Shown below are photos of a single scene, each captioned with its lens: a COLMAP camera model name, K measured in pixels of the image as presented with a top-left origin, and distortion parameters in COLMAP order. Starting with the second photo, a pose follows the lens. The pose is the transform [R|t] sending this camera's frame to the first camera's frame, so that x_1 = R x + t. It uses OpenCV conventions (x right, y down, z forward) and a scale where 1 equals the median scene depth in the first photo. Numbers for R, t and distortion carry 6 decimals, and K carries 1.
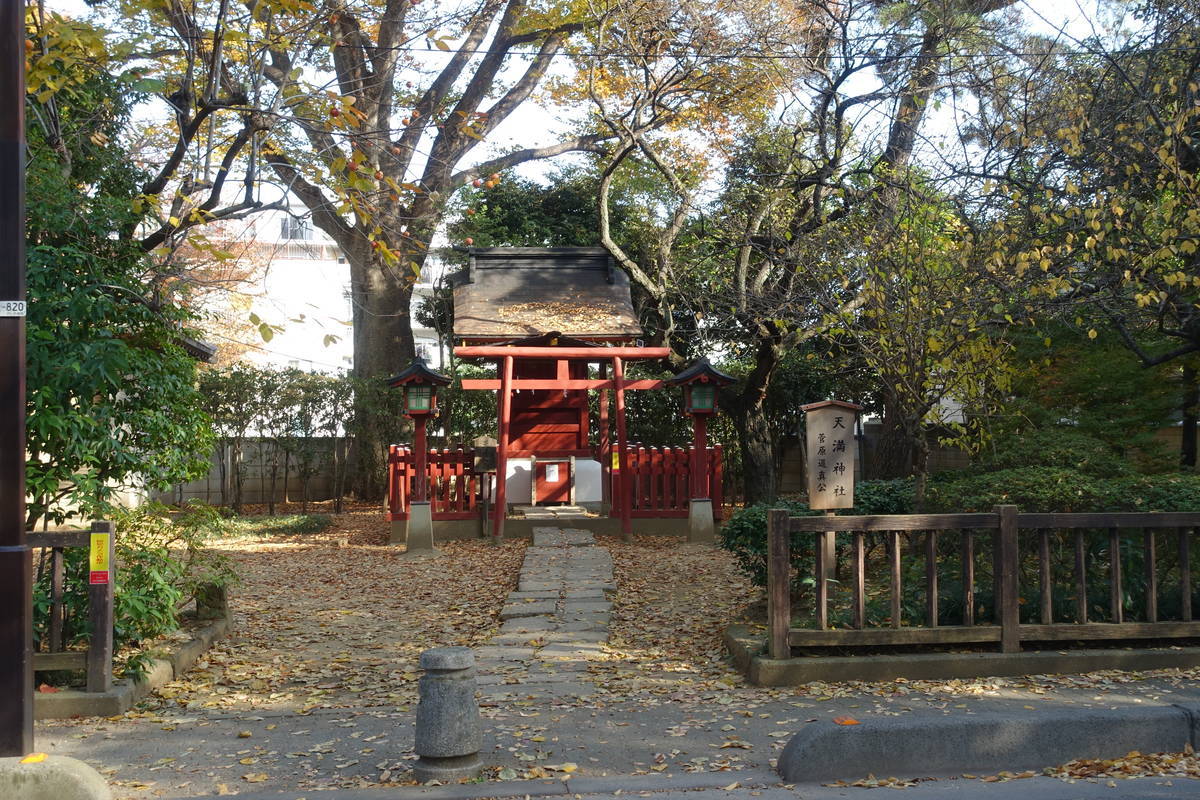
lens RADIAL K [[1277.8, 0, 598.0], [0, 1277.8, 397.6], [0, 0, 1]] dist [0.029460, 0.000000]
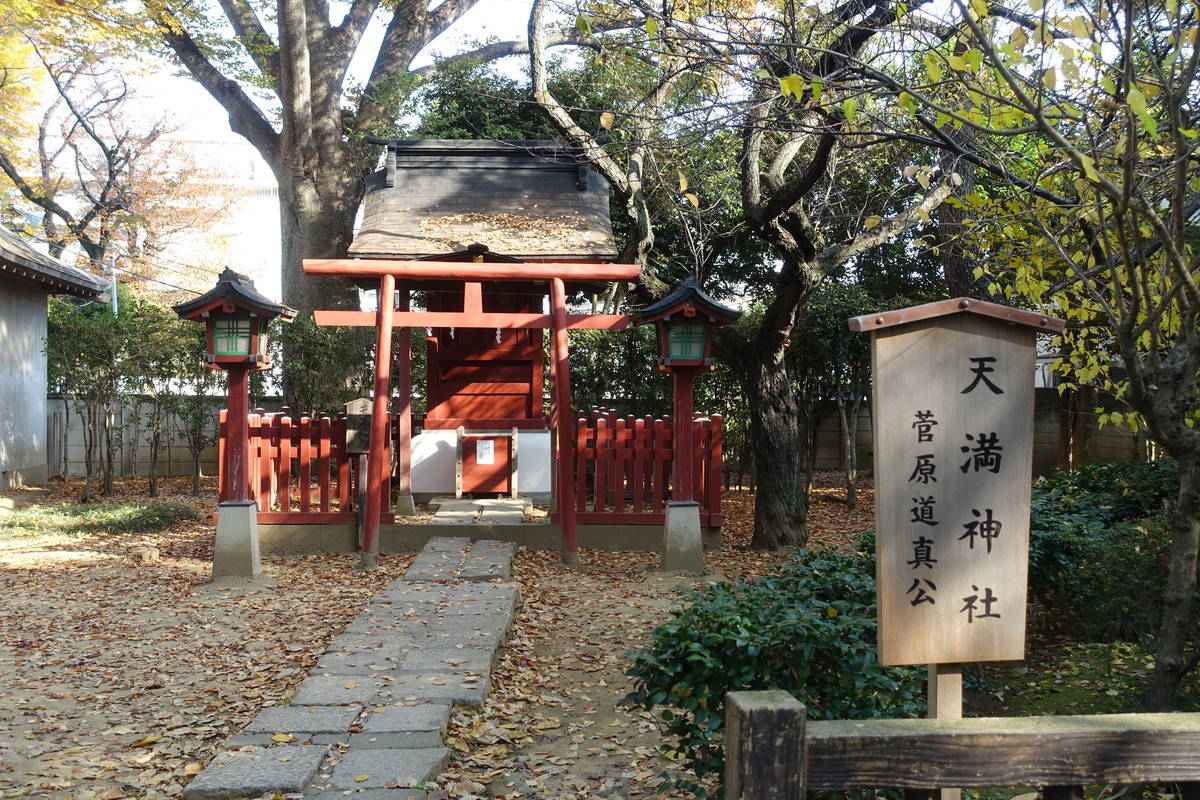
lens RADIAL K [[1277.8, 0, 602.0], [0, 1277.8, 402.5], [0, 0, 1]] dist [0.029460, 0.000000]
pose [[0.999599, 0.011982, -0.025664, 0.045439], [-0.011097, 0.999347, 0.034375, 0.007034], [0.026059, -0.034077, 0.999079, 0.296047]]
